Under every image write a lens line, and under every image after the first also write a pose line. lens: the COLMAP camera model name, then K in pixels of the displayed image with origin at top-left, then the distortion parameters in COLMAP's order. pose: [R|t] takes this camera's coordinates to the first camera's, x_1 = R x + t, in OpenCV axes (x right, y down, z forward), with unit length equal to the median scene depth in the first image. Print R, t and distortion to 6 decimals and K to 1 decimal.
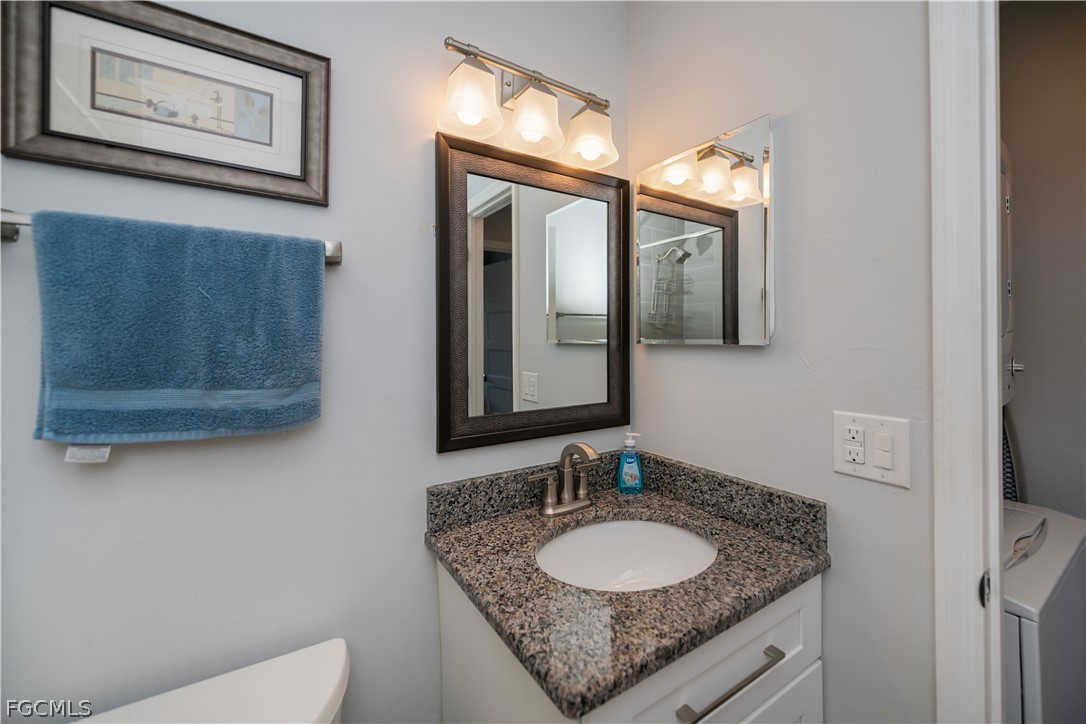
lens RADIAL K [[441.5, 0, 555.0], [0, 441.5, 346.7], [0, 0, 1]] dist [-0.000600, -0.000730]
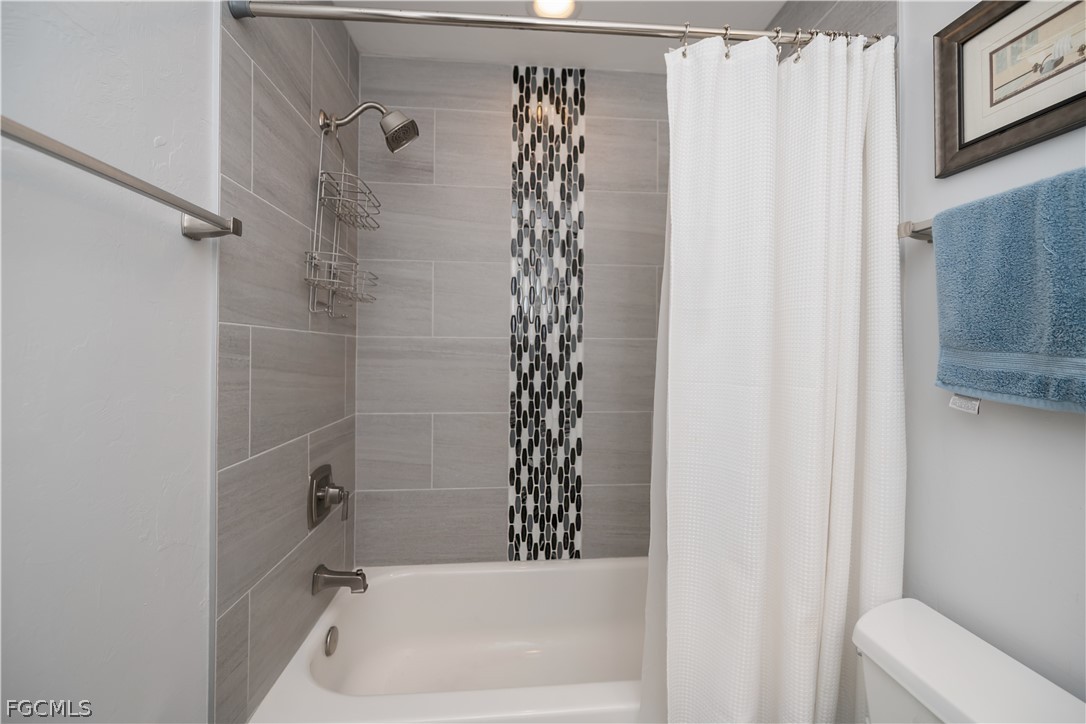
lens RADIAL K [[444.3, 0, 538.2], [0, 444.3, 343.8], [0, 0, 1]] dist [-0.000095, -0.000382]
pose [[-0.485148, -0.003681, -0.874424, 0.523773], [-0.009462, 0.999955, 0.001040, 0.084108], [0.874381, 0.008779, -0.485161, 0.536755]]
